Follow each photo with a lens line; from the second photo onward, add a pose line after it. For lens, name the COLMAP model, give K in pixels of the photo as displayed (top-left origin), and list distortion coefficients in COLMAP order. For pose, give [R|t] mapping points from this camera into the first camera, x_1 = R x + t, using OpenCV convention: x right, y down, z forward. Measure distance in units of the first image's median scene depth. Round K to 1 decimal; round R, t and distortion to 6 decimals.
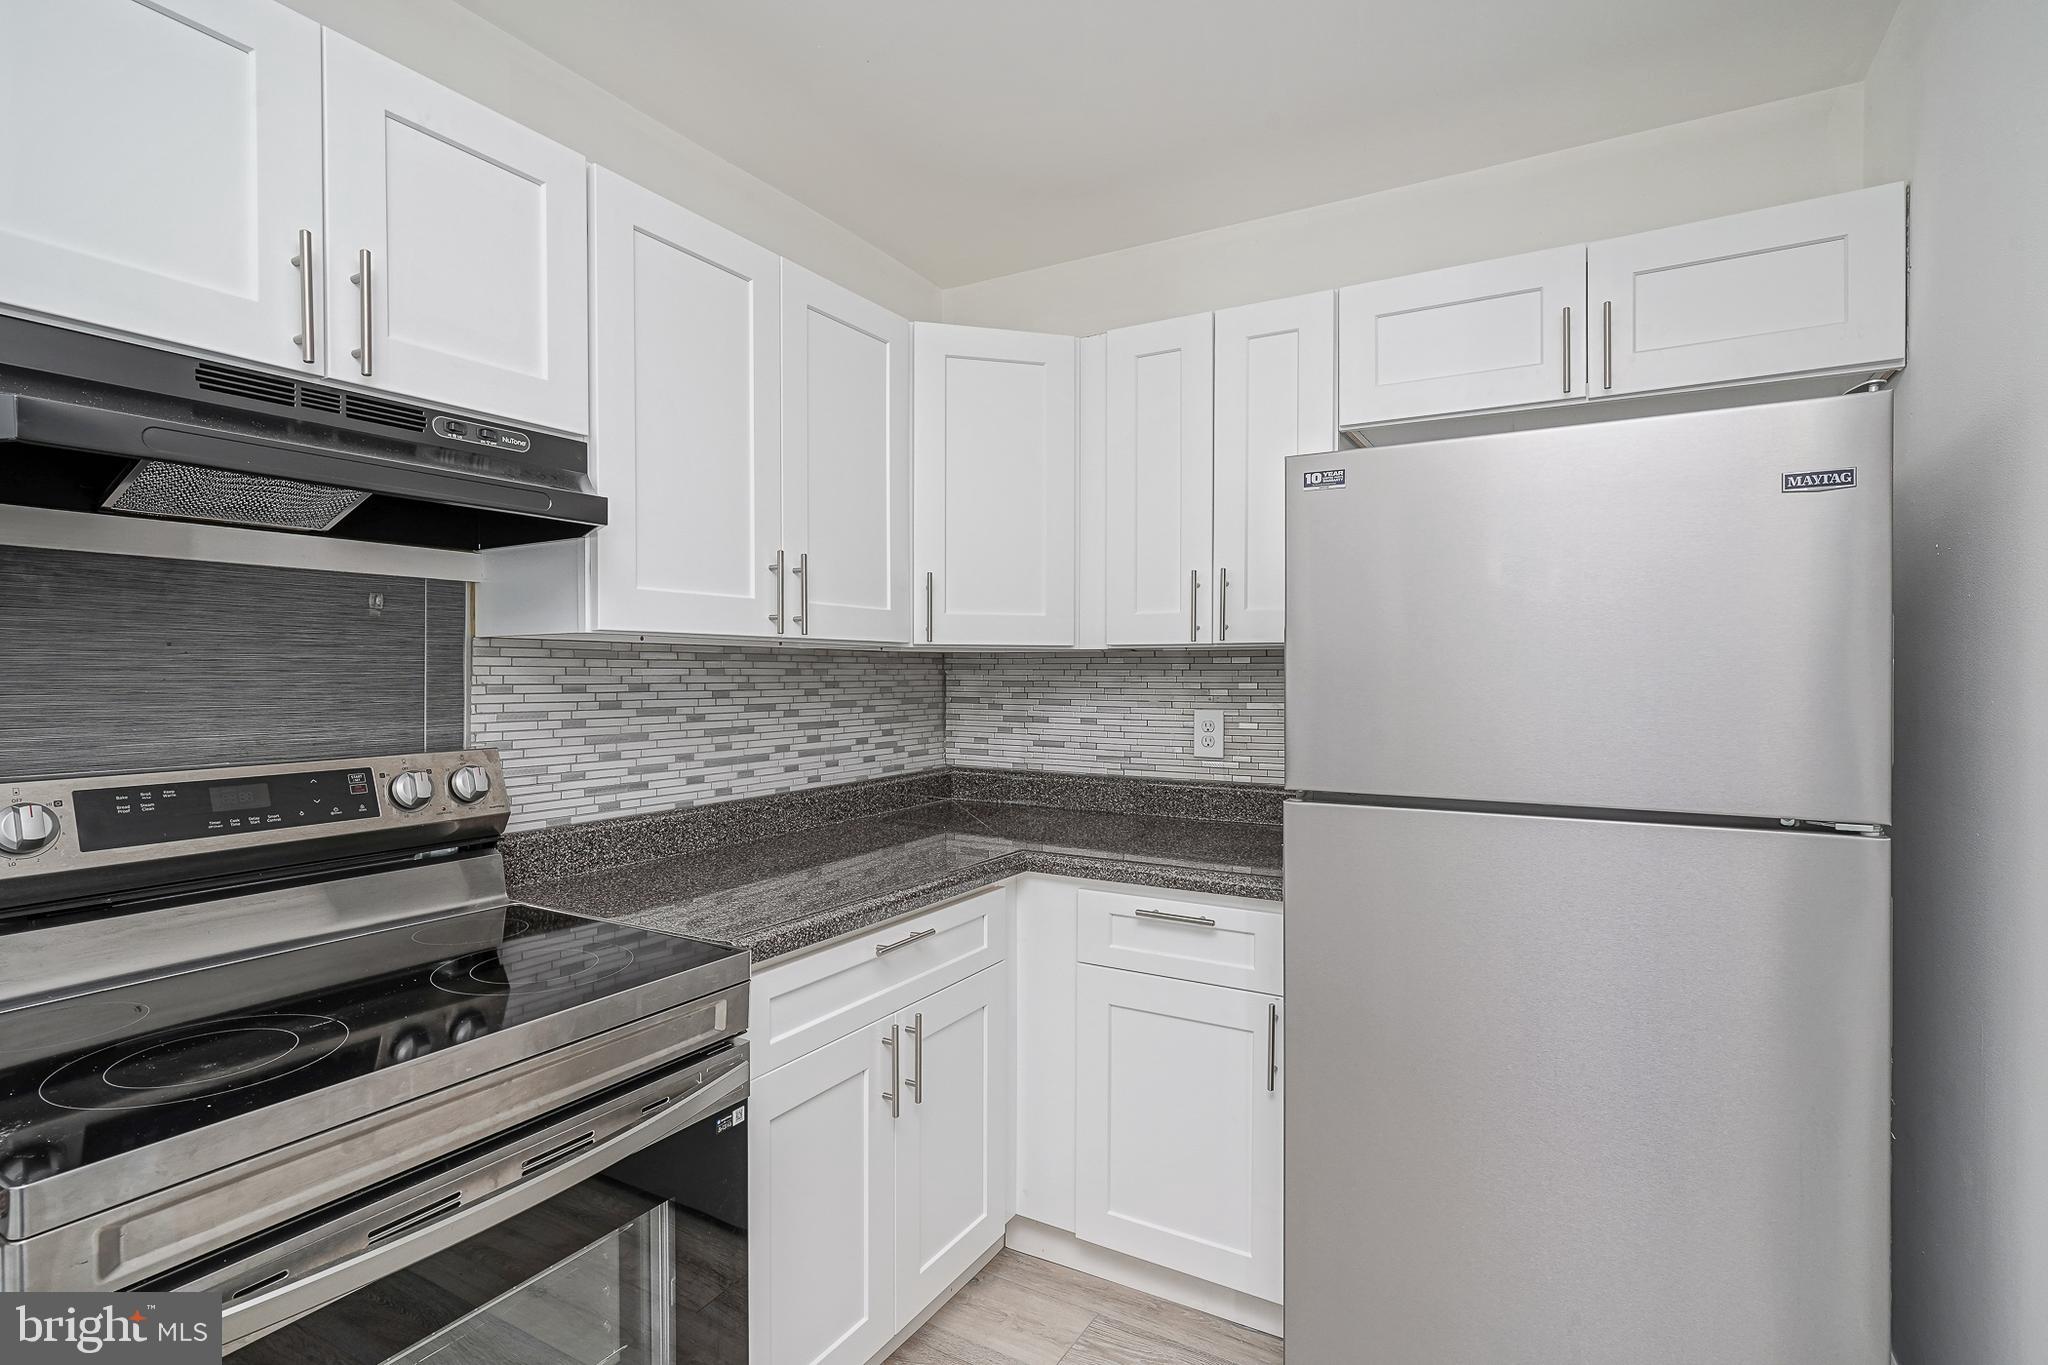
lens RADIAL K [[1002.5, 0, 1030.1], [0, 1002.5, 678.6], [0, 0, 1]] dist [-0.001337, -0.000115]
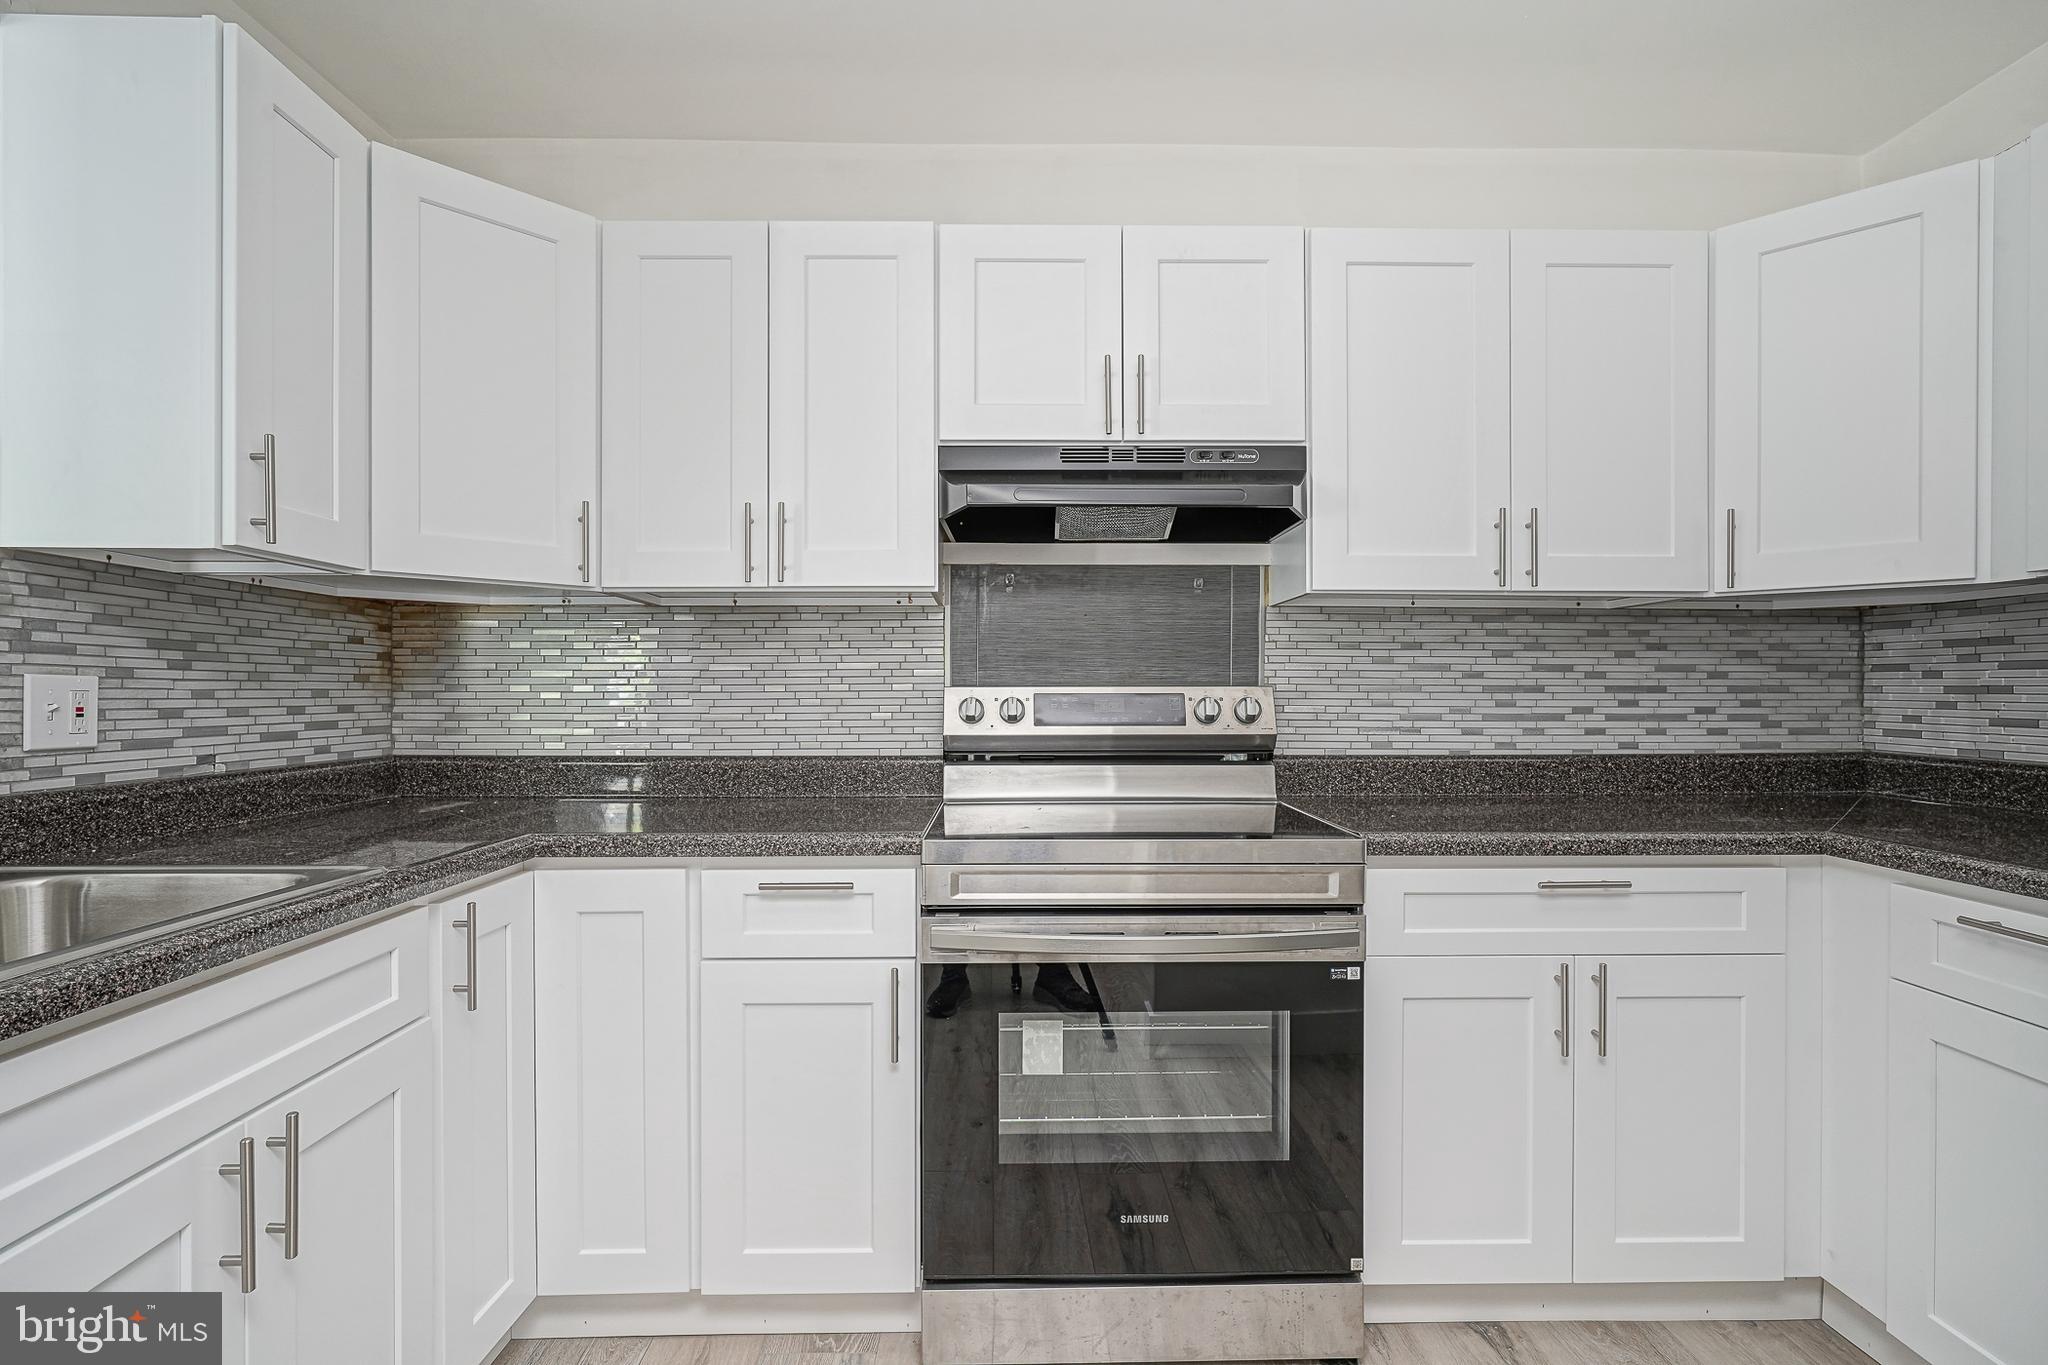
lens RADIAL K [[1016.3, 0, 1022.3], [0, 1016.3, 692.8], [0, 0, 1]] dist [-0.002372, 0.000983]
pose [[0.513752, 0.000791, -0.857939, 0.352166], [-0.007997, 0.999961, -0.003867, 0.065081], [0.857902, 0.008848, 0.513738, 0.010468]]
